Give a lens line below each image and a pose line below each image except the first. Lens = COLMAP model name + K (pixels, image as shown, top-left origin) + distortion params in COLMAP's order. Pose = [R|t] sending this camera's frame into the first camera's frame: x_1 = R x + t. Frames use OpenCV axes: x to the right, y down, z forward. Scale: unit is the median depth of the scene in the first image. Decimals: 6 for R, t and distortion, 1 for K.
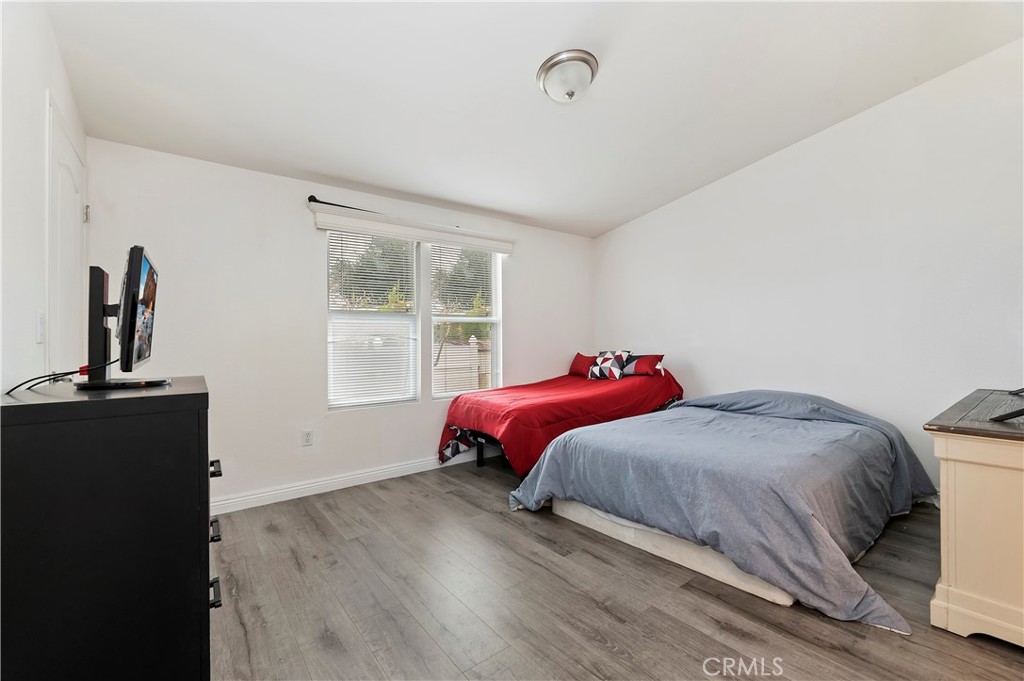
lens RADIAL K [[422.3, 0, 519.3], [0, 422.3, 344.3], [0, 0, 1]] dist [-0.001310, 0.000091]
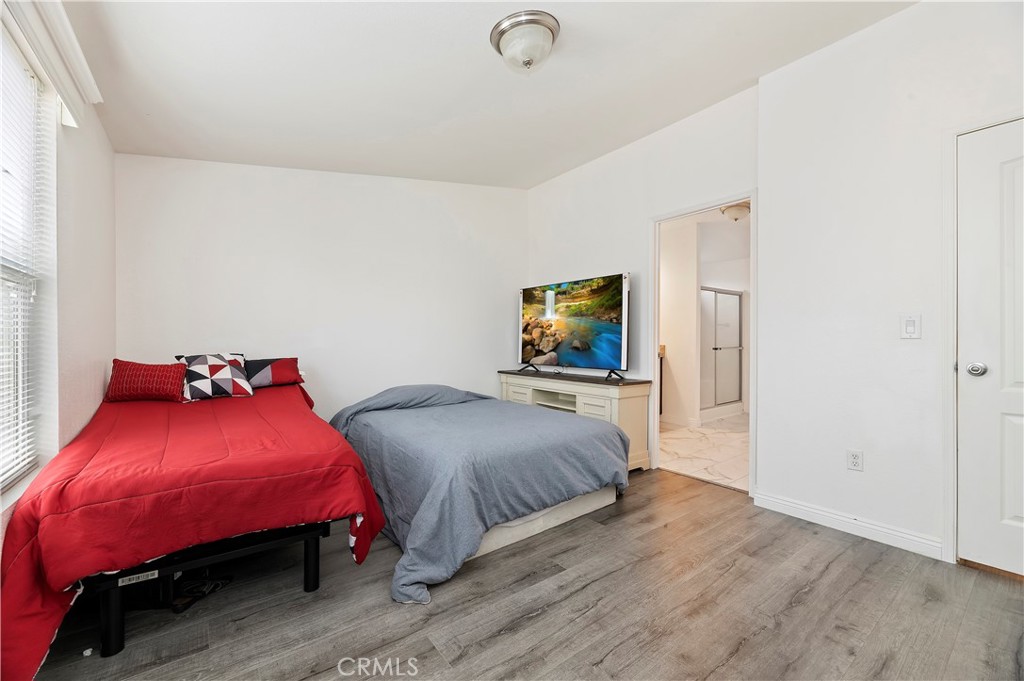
lens RADIAL K [[422.3, 0, 519.3], [0, 422.3, 344.3], [0, 0, 1]] dist [-0.001310, 0.000091]
pose [[0.019531, 0.006291, 0.999789, -0.686085], [-0.001573, 0.999979, -0.006262, 0.008362], [-0.999808, -0.001450, 0.019540, 0.889342]]
